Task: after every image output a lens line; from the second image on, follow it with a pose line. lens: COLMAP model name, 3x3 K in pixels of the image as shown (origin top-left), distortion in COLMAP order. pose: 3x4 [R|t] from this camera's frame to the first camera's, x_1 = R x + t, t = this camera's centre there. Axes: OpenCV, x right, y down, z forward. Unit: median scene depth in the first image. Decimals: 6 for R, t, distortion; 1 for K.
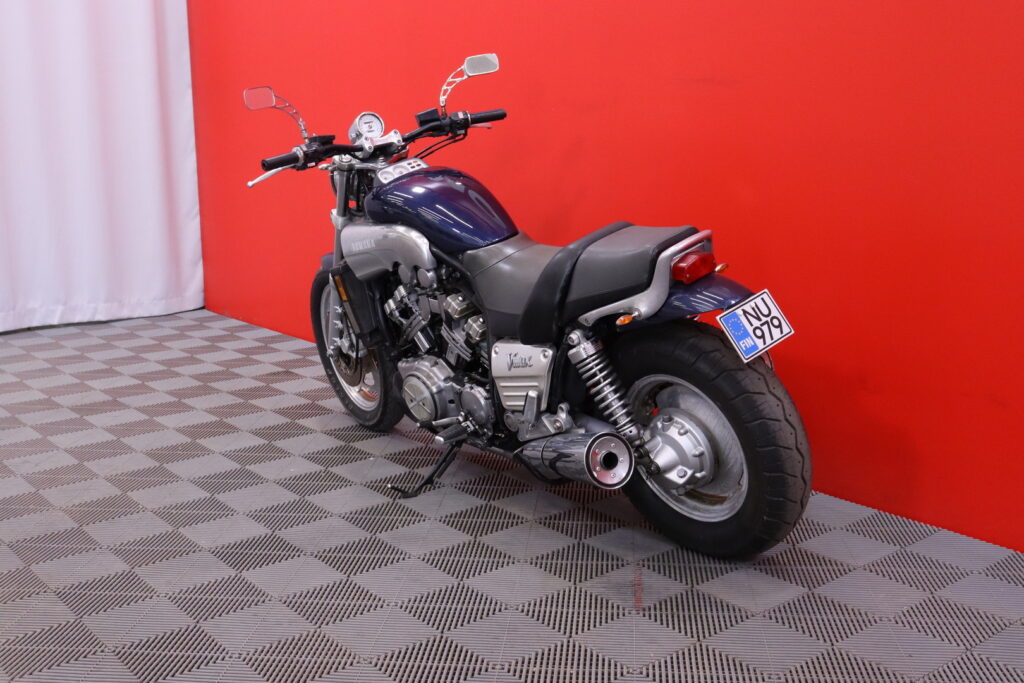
lens RADIAL K [[1132.1, 0, 512.7], [0, 1132.1, 338.7], [0, 0, 1]] dist [-0.012227, 0.000000]
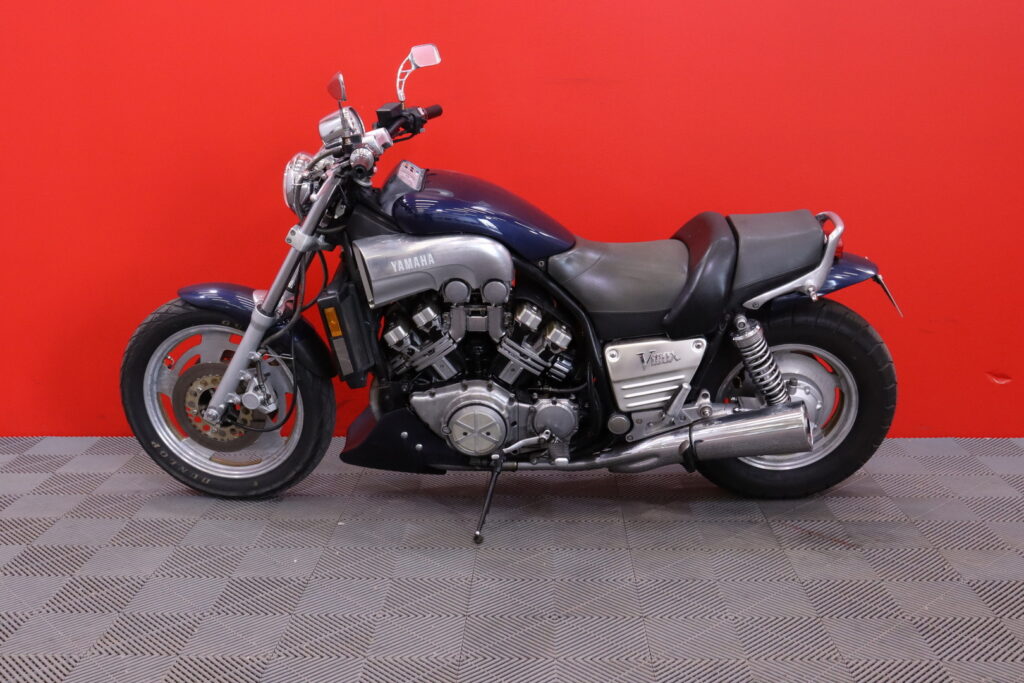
lens RADIAL K [[1132.1, 0, 502.6], [0, 1132.1, 344.1], [0, 0, 1]] dist [-0.012227, 0.000000]
pose [[0.639169, -0.146473, 0.754989, -0.751252], [0.145747, 0.986976, 0.068092, -0.072755], [-0.755129, 0.066515, 0.652193, 0.408436]]
